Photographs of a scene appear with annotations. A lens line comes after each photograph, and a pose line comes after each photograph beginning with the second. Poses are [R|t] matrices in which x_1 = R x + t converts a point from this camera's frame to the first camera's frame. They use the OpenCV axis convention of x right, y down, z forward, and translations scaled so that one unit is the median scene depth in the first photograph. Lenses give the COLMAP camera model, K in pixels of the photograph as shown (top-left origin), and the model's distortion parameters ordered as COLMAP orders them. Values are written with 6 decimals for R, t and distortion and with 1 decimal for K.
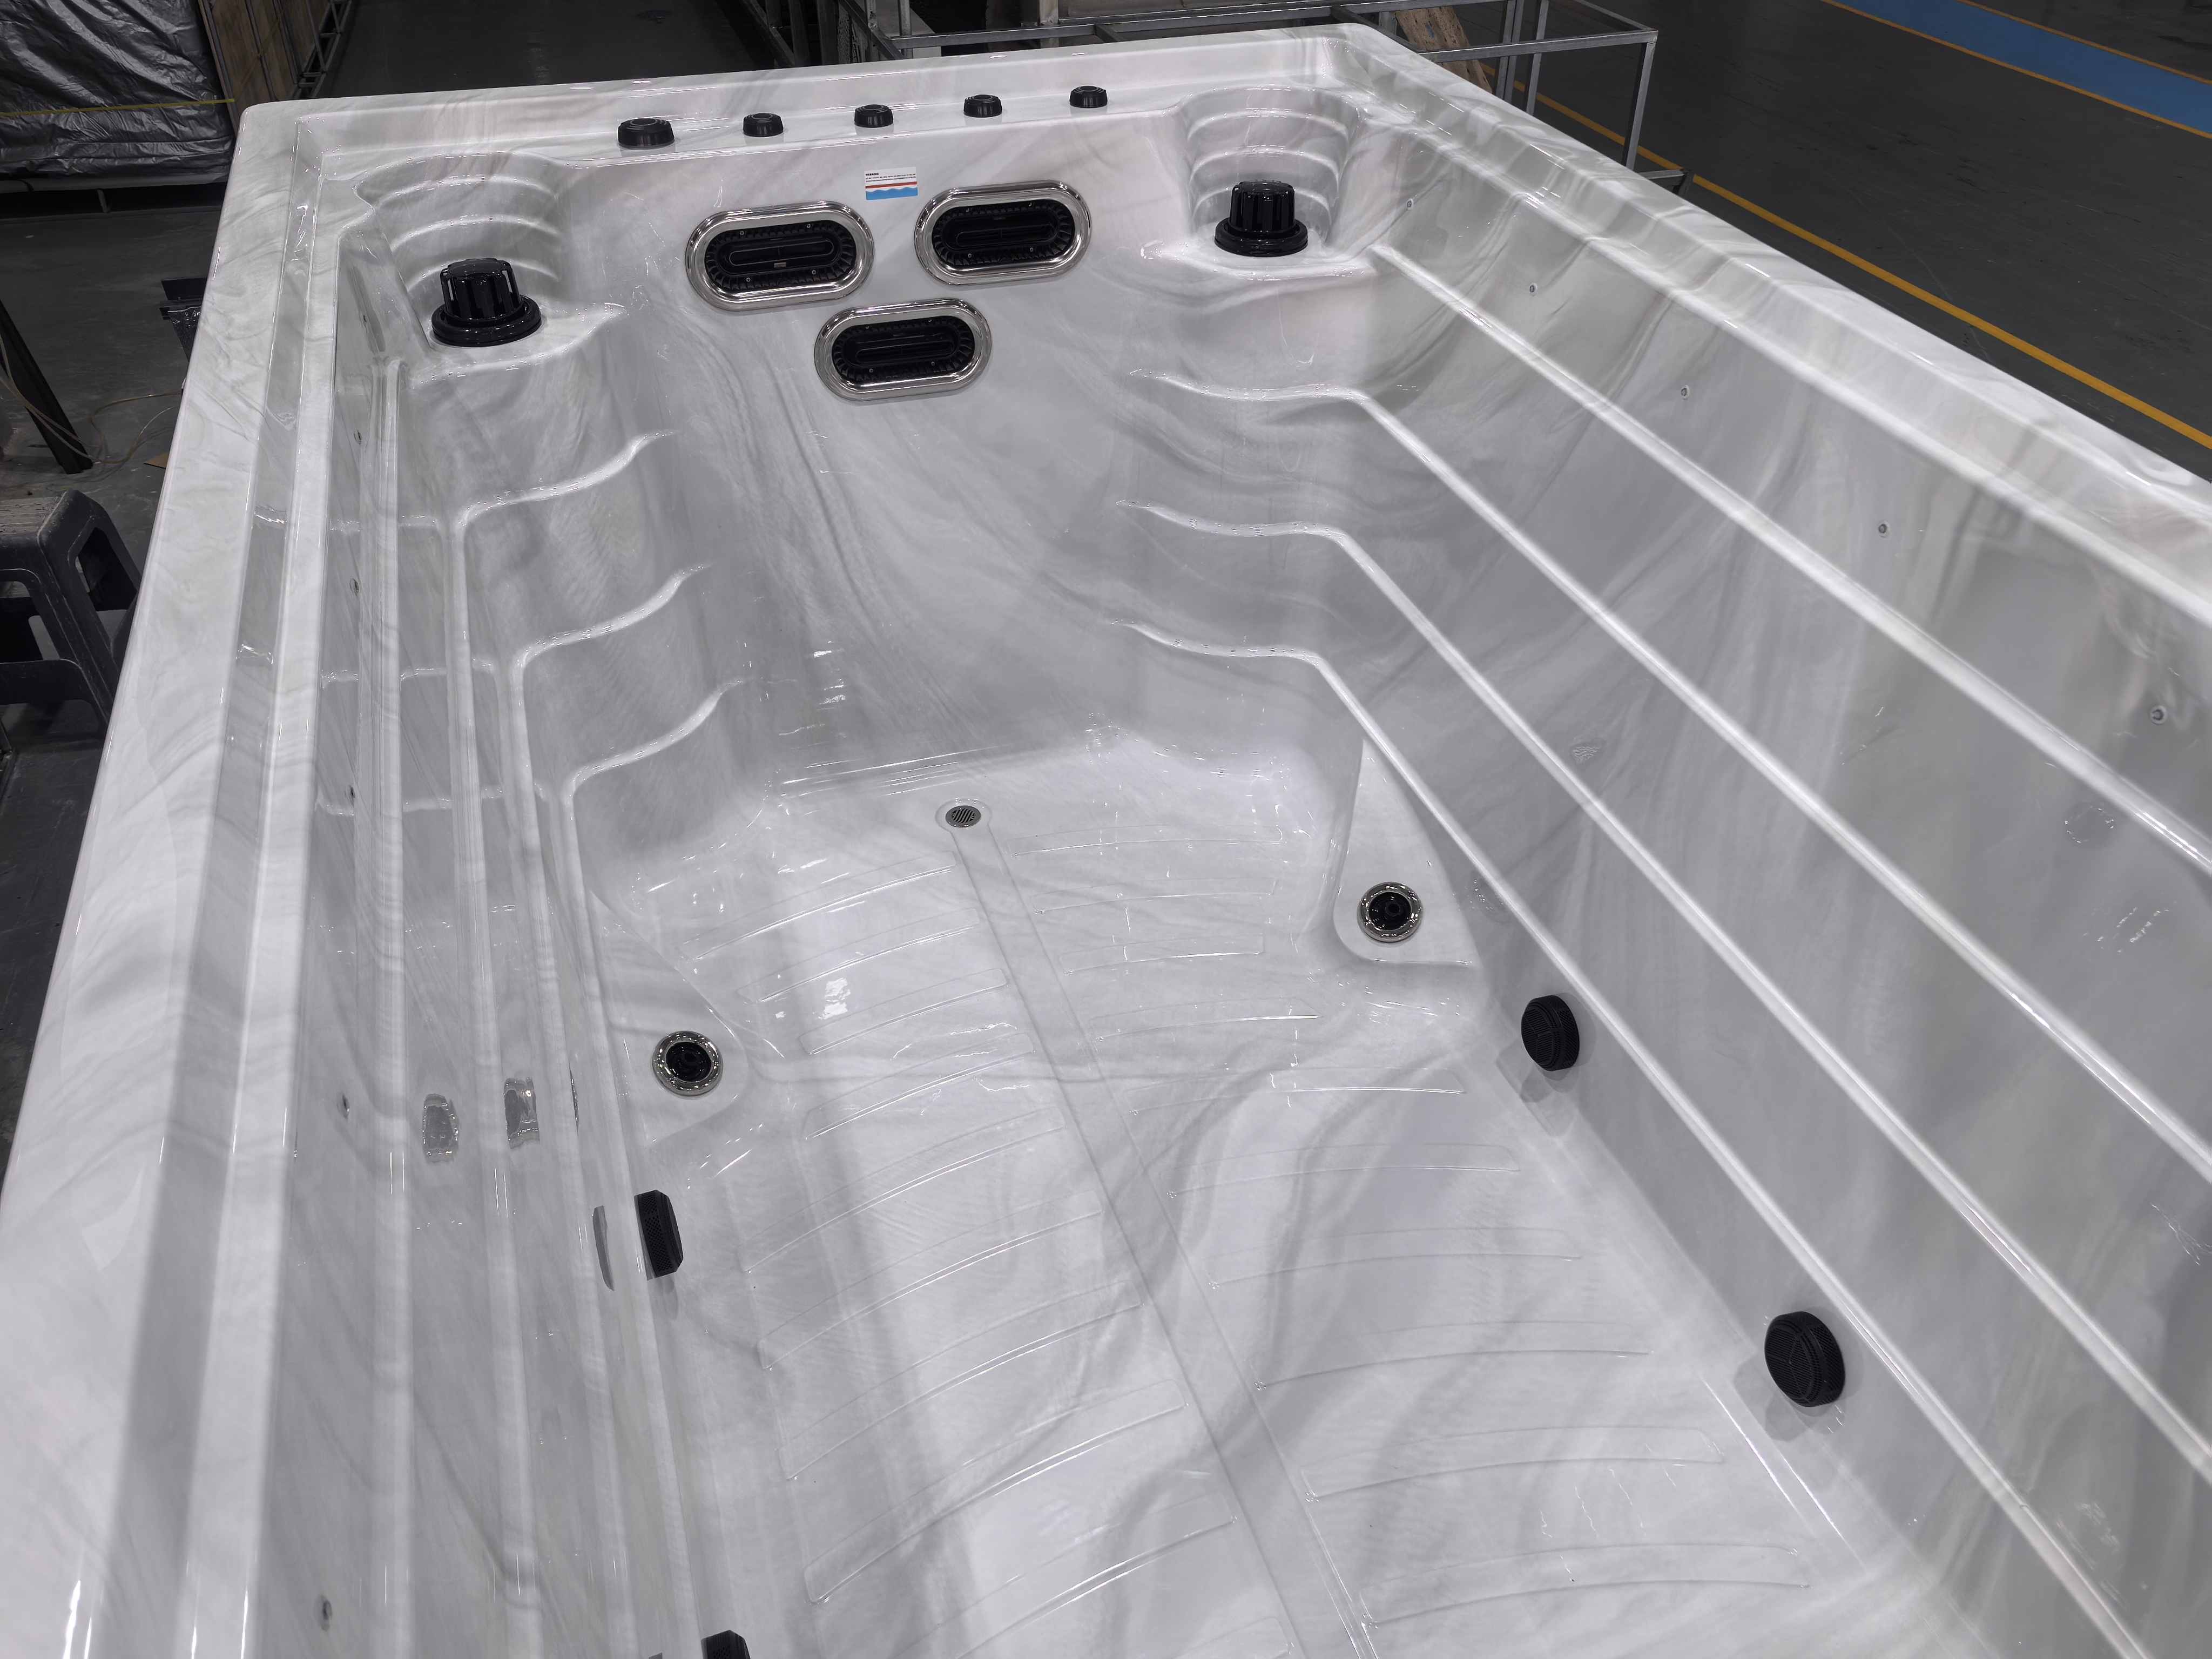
lens RADIAL K [[1750.8, 0, 1106.0], [0, 1750.8, 829.5], [0, 0, 1]] dist [0.014109, 0.003882]
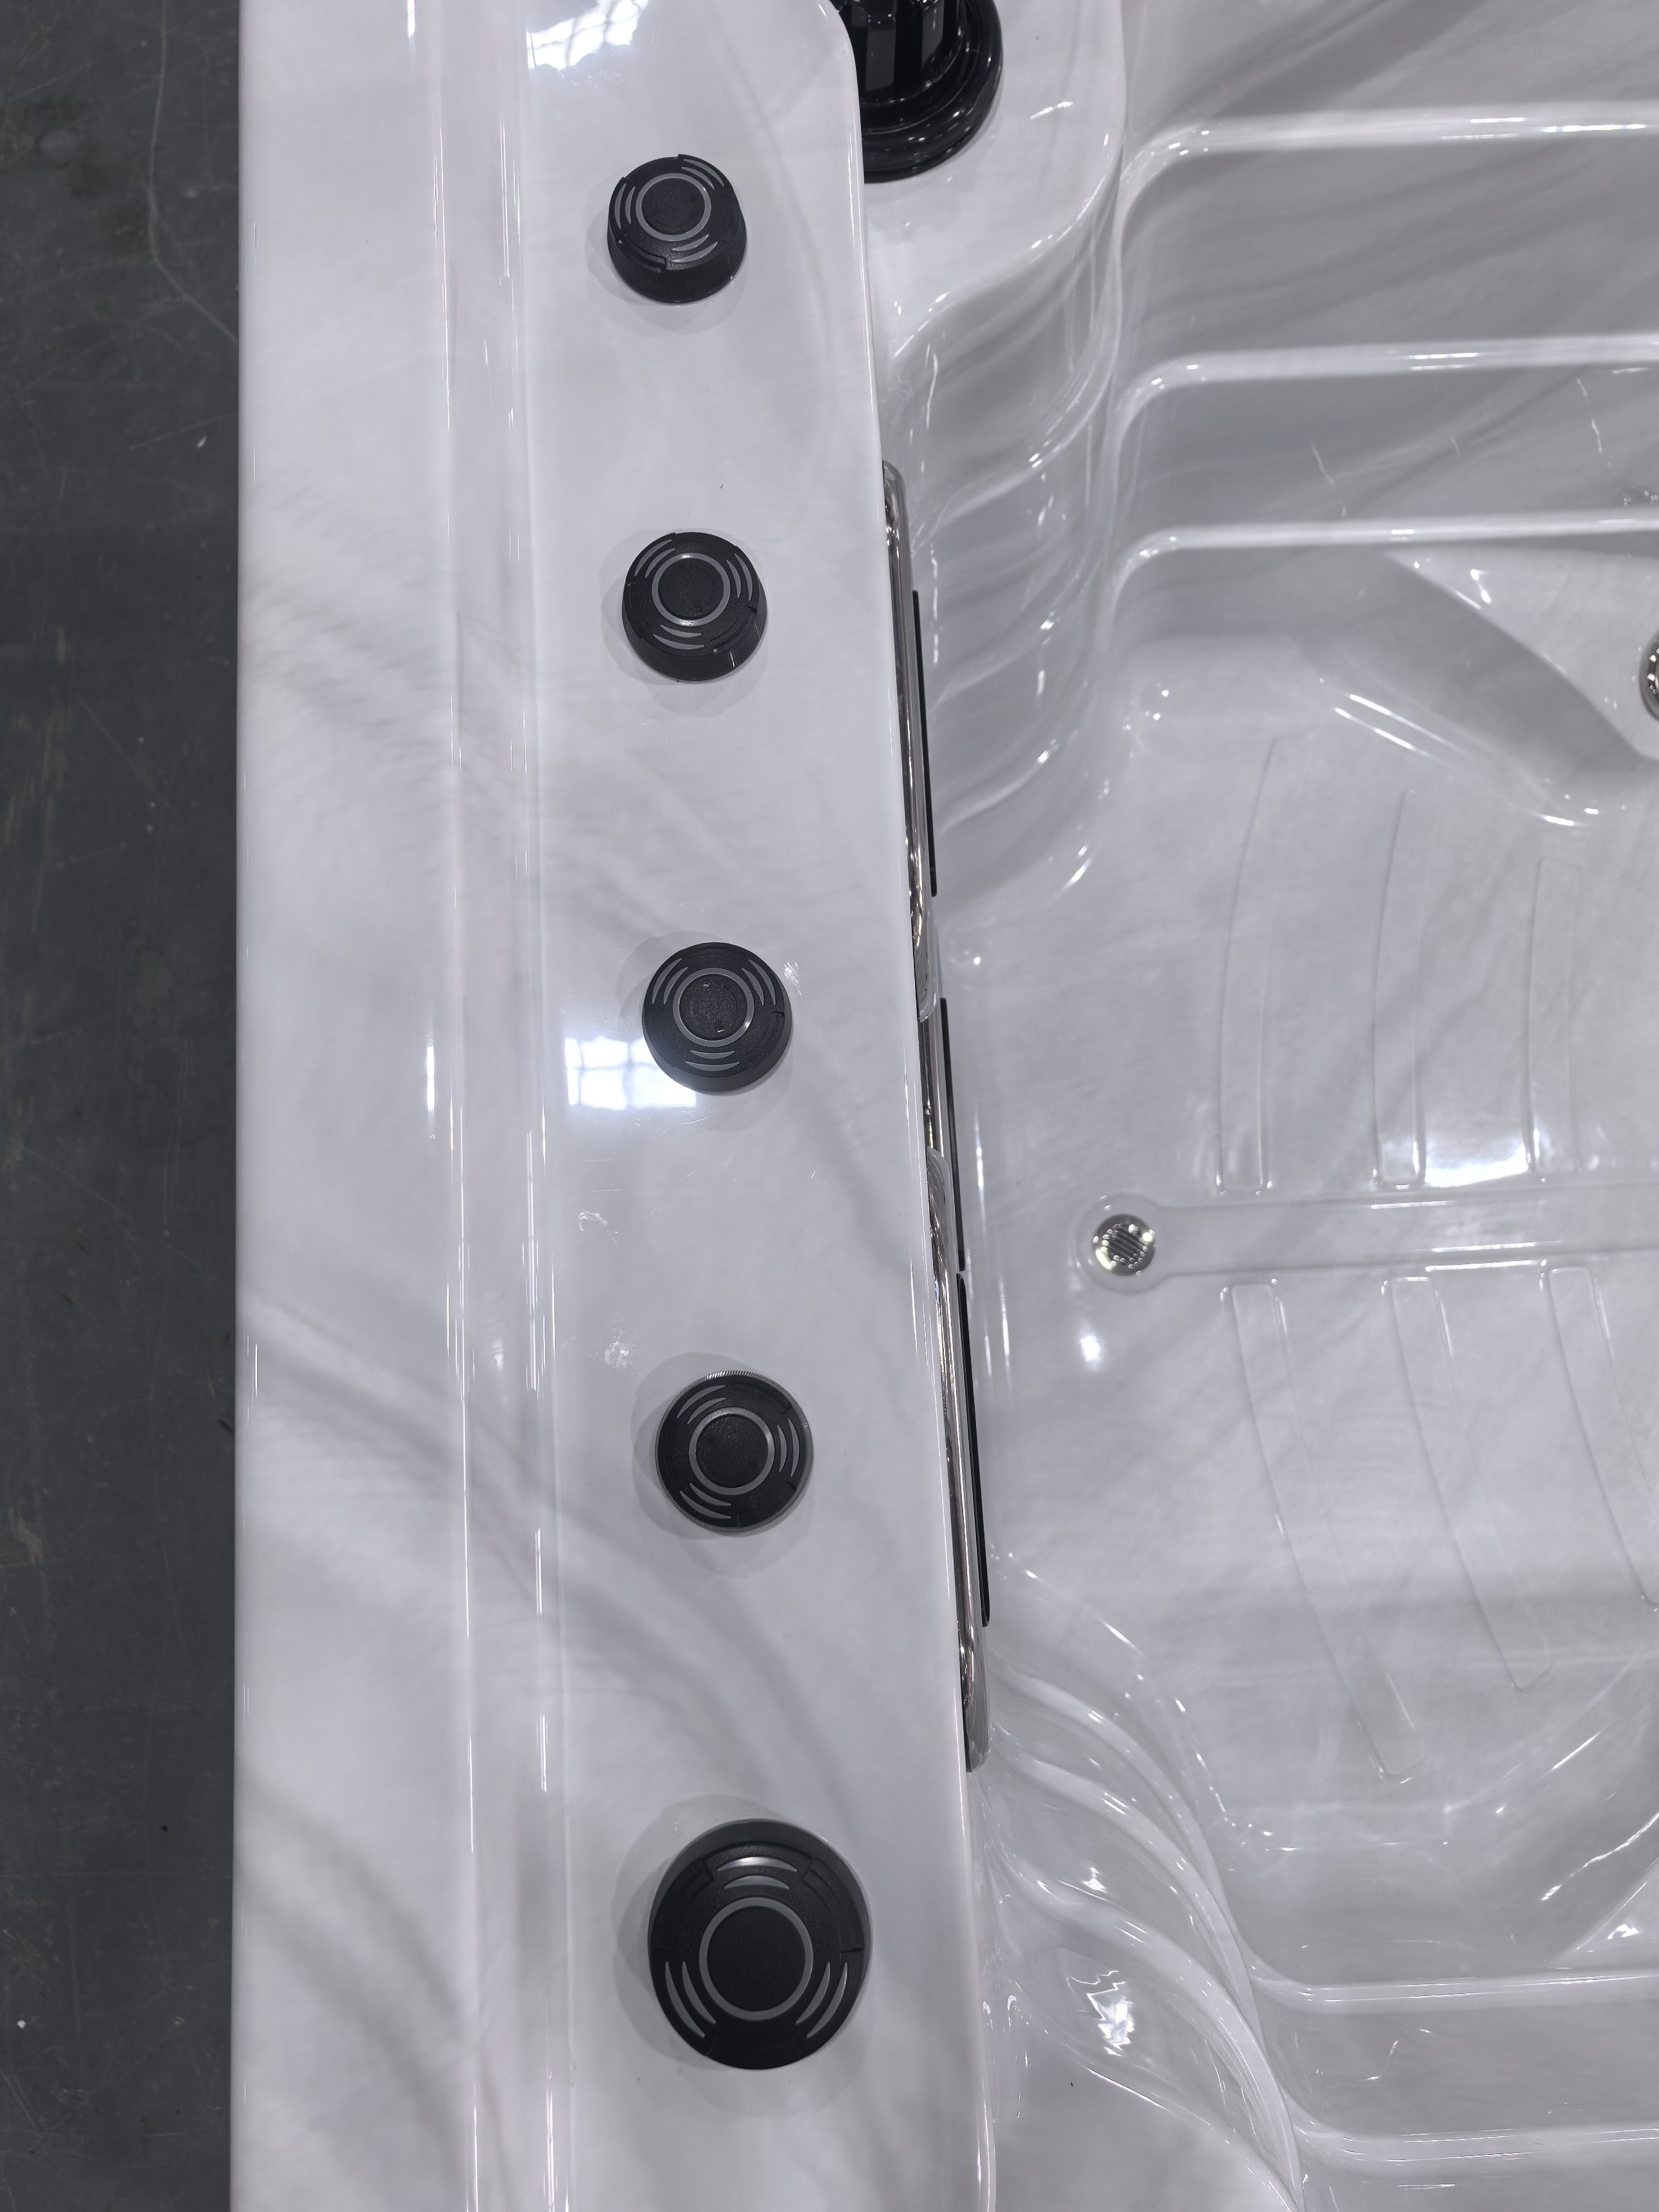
lens RADIAL K [[1750.8, 0, 829.5], [0, 1750.8, 1106.0], [0, 0, 1]] dist [0.014109, 0.003882]
pose [[0.261360, -0.945472, 0.194356, -0.201612], [0.564295, 0.313027, 0.763927, -0.593121], [-0.783110, -0.089985, 0.615338, 0.836879]]
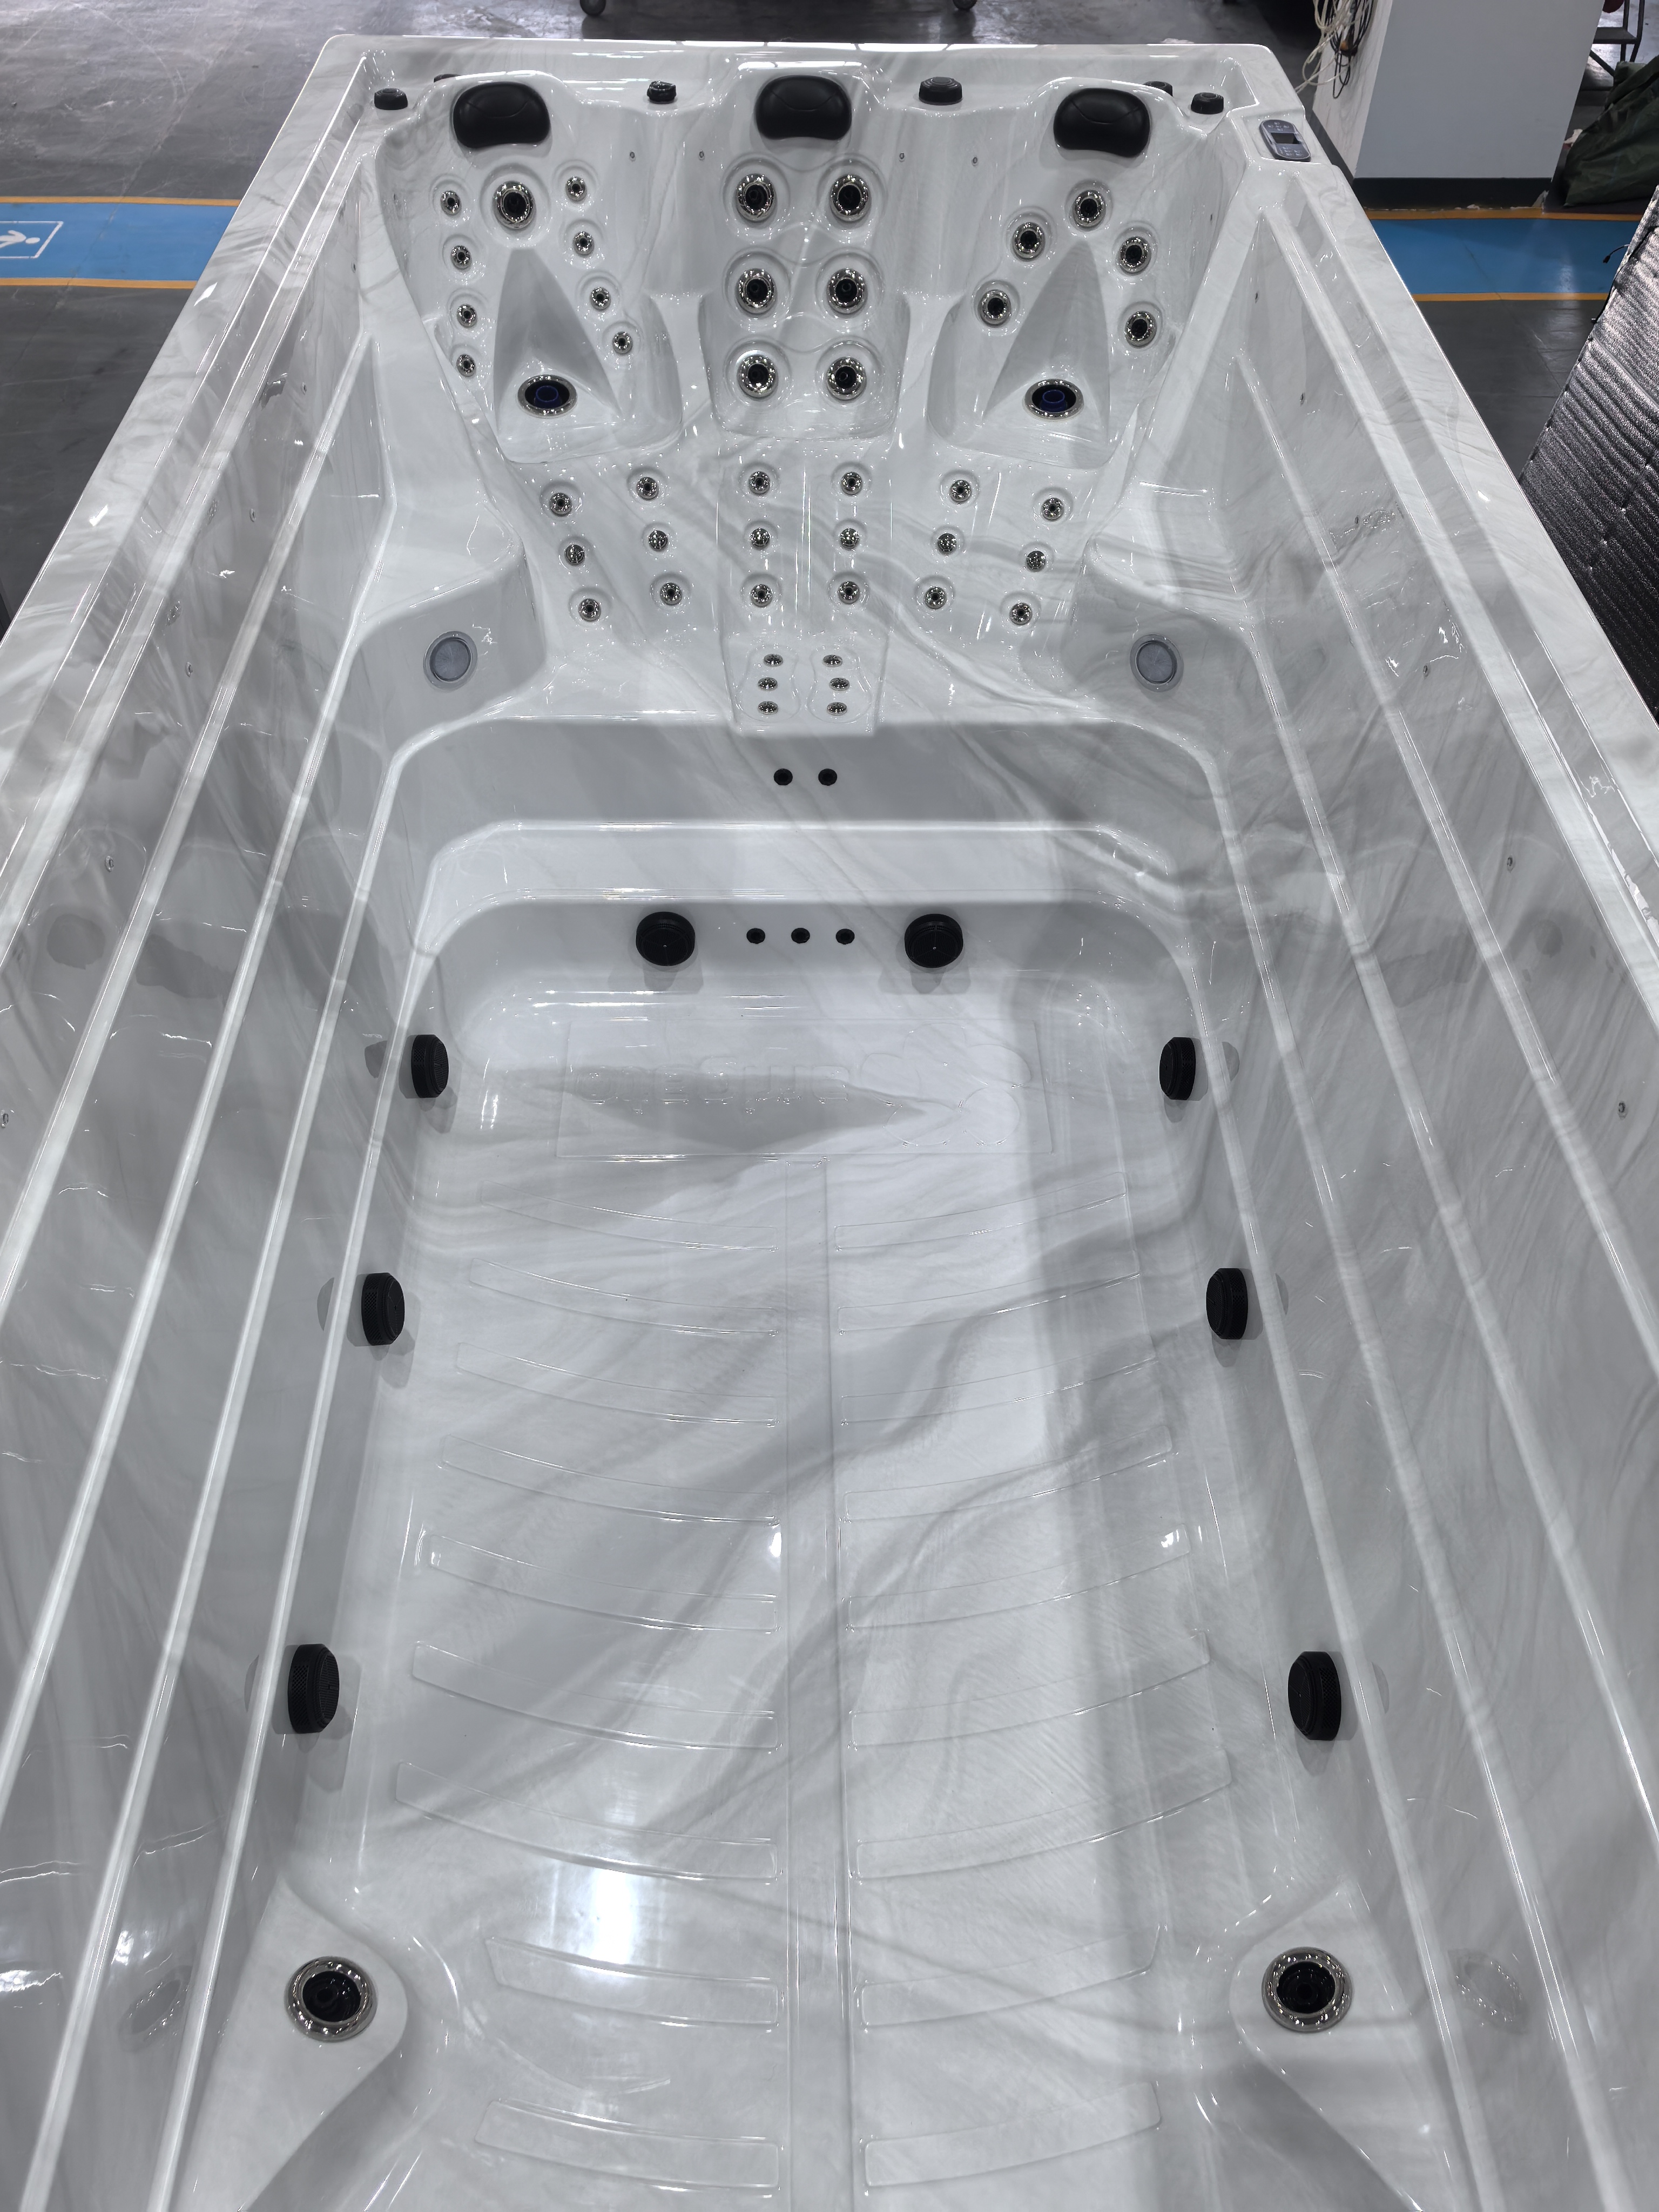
lens RADIAL K [[1735.0, 0, 821.3], [0, 1735.0, 1112.9], [0, 0, 1]] dist [0.020698, 0.007223]
pose [[-0.956076, -0.226692, 0.185819, -0.076936], [0.161528, 0.121531, 0.979356, -0.664835], [-0.244595, 0.966355, -0.079576, 0.669432]]
